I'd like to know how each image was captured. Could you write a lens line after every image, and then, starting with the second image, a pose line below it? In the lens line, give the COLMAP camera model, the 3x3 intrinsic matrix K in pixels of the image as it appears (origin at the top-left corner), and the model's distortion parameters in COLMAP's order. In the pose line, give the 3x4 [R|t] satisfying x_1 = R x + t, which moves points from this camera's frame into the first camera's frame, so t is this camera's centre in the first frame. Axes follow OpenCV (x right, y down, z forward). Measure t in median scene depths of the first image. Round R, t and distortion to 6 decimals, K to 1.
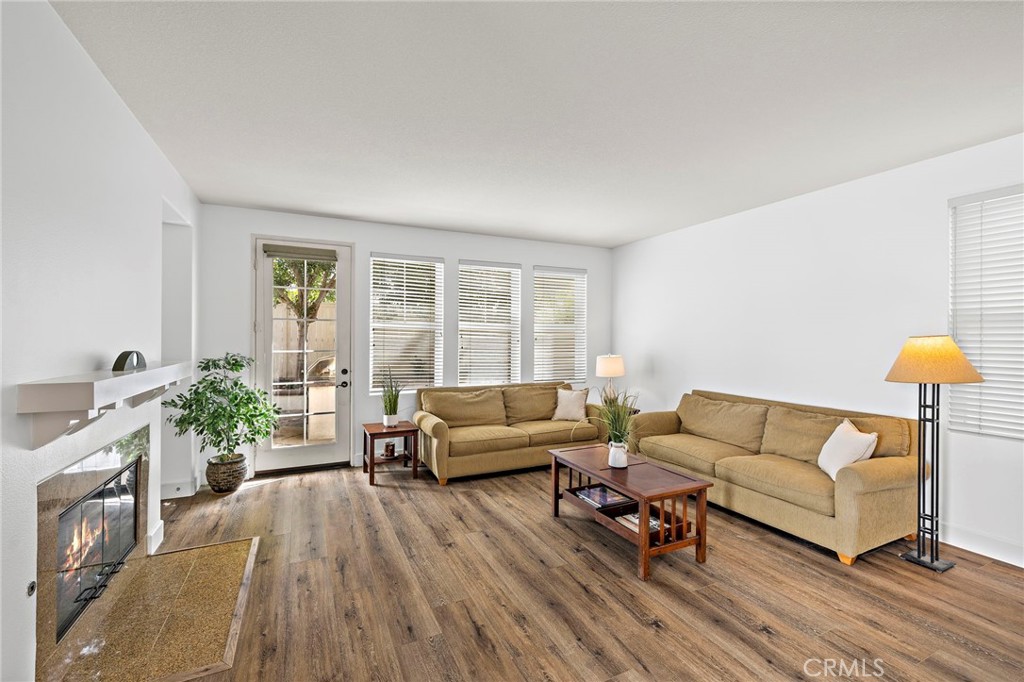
lens RADIAL K [[432.2, 0, 508.4], [0, 432.2, 336.9], [0, 0, 1]] dist [0.004556, 0.000326]
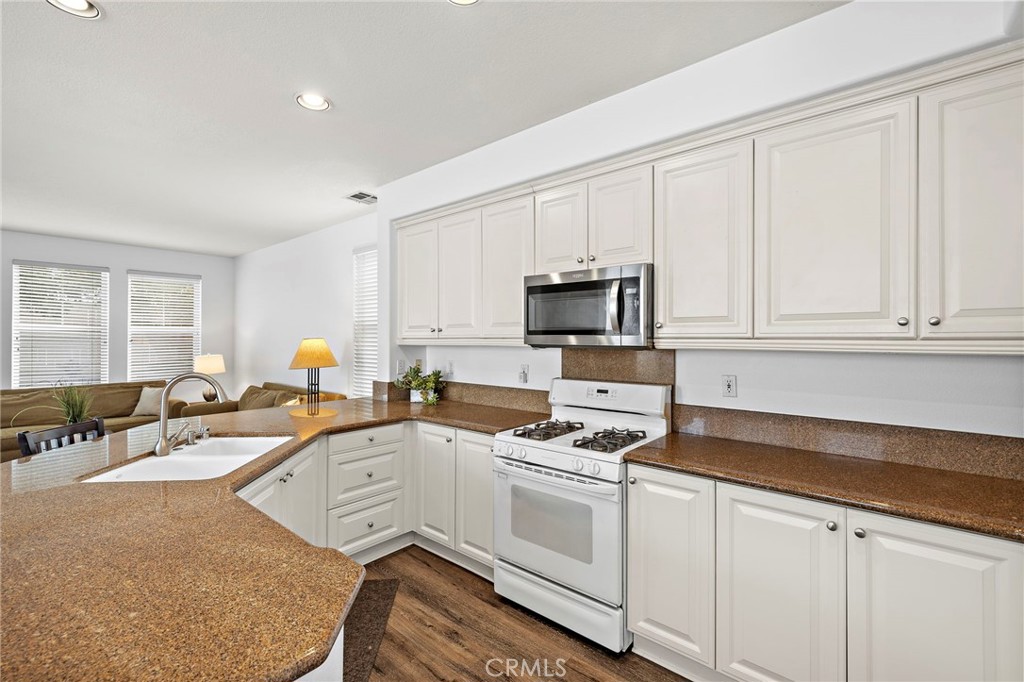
lens RADIAL K [[439.7, 0, 510.9], [0, 439.7, 337.7], [0, 0, 1]] dist [0.000133, 0.000110]
pose [[0.913354, -0.001428, 0.407164, 0.729315], [0.000685, 0.999998, 0.001972, -0.004921], [-0.407166, -0.001522, 0.913353, -0.532081]]
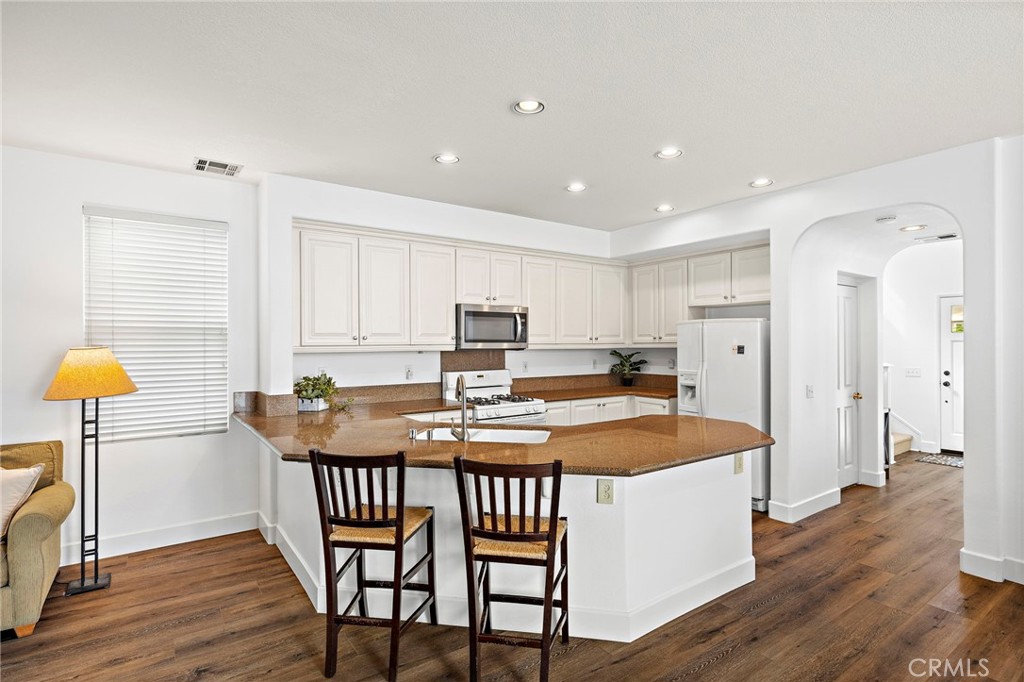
lens RADIAL K [[509.7, 0, 508.8], [0, 509.7, 342.3], [0, 0, 1]] dist [-0.002715, 0.000856]
pose [[-0.165822, -0.001997, 0.986154, -0.211711], [0.001838, 0.999996, 0.002334, -0.011216], [-0.986154, 0.002200, -0.165817, 0.207043]]
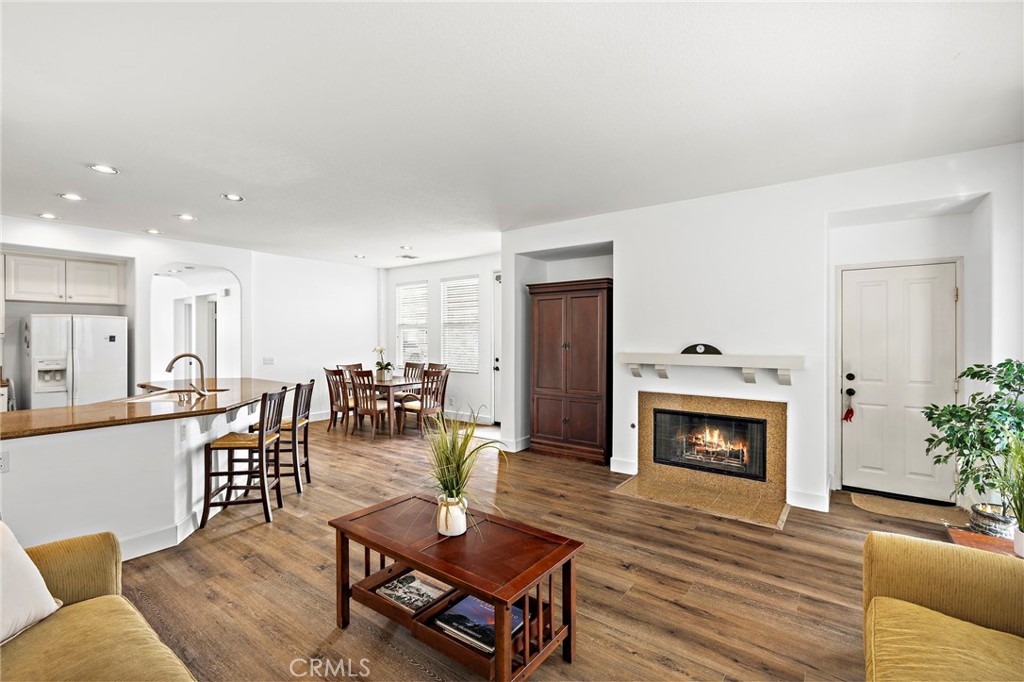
lens RADIAL K [[450.6, 0, 512.0], [0, 450.6, 341.0], [0, 0, 1]] dist [-0.015868, 0.000187]
pose [[-0.883283, 0.001616, -0.468837, 0.409129], [-0.002406, 0.999965, 0.007978, 0.003343], [0.468833, 0.008175, -0.883249, 1.366961]]
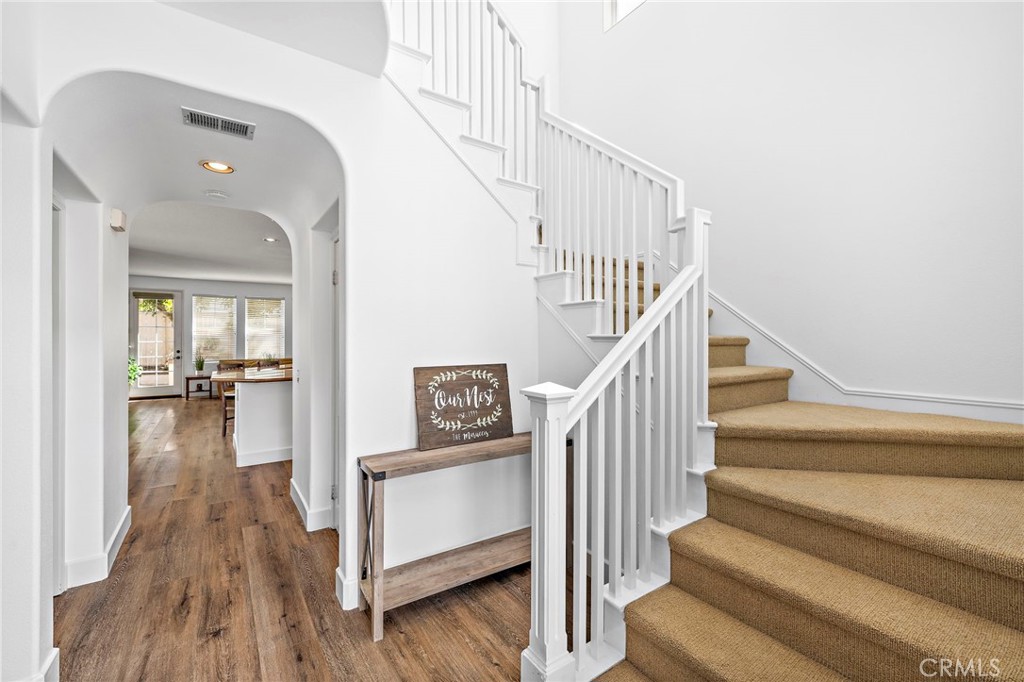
lens RADIAL K [[432.2, 0, 508.4], [0, 432.2, 336.9], [0, 0, 1]] dist [0.004556, 0.000326]
pose [[0.989301, -0.005533, 0.145786, 1.142752], [0.005518, 0.999985, 0.000505, 0.021160], [-0.145787, 0.000305, 0.989316, -1.667610]]
